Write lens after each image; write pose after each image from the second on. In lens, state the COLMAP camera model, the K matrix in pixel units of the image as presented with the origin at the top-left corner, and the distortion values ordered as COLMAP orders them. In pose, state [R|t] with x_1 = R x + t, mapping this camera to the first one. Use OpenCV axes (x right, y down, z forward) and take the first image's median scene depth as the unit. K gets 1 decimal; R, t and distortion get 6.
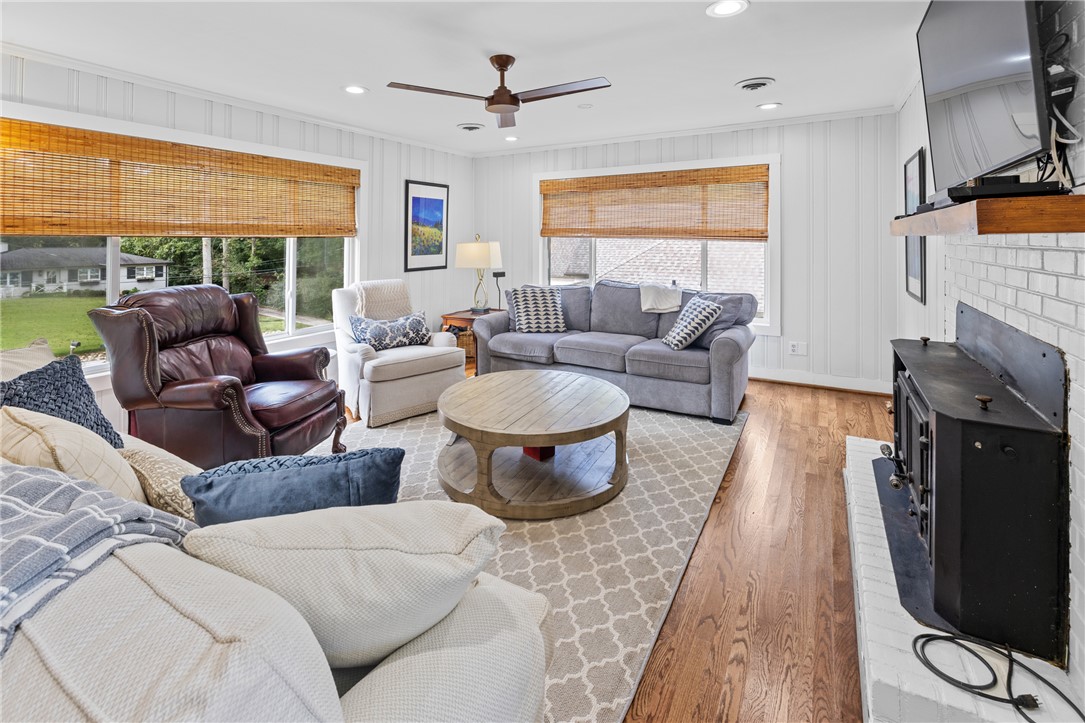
lens RADIAL K [[530.2, 0, 527.5], [0, 530.2, 323.9], [0, 0, 1]] dist [0.000161, 0.000125]
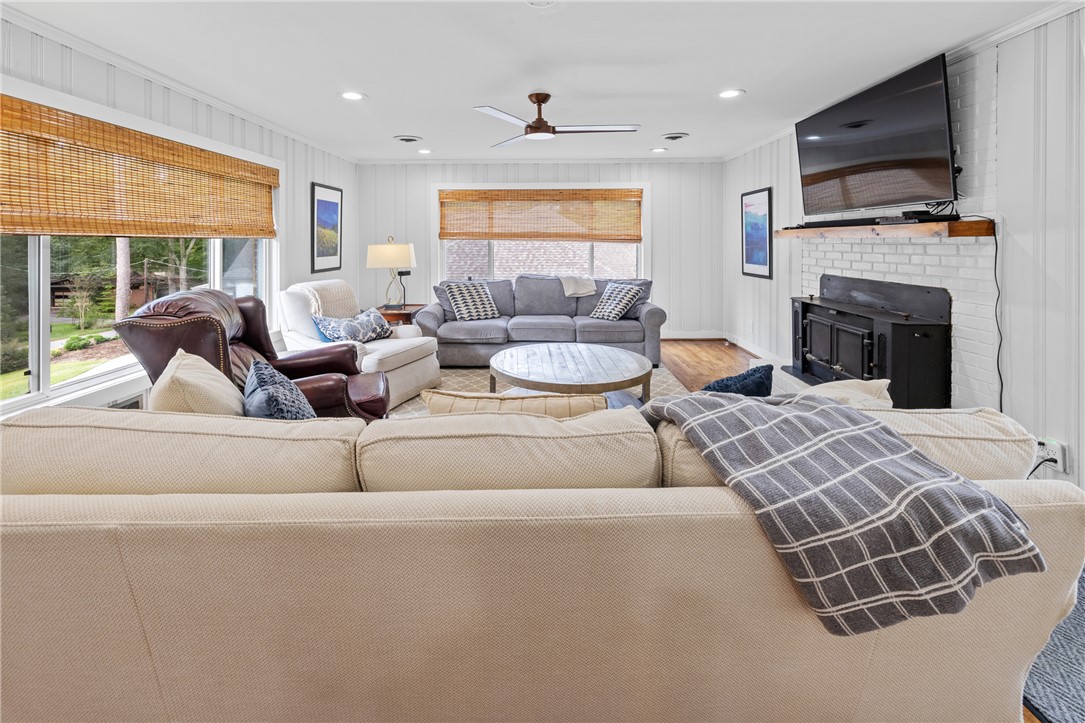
lens RADIAL K [[462.9, 0, 539.1], [0, 462.9, 333.3], [0, 0, 1]] dist [0.000184, -0.000075]
pose [[0.878844, -0.090711, 0.468407, -0.365047], [0.074223, 0.995801, 0.053585, 0.001316], [-0.471301, -0.012326, 0.881886, 0.015218]]
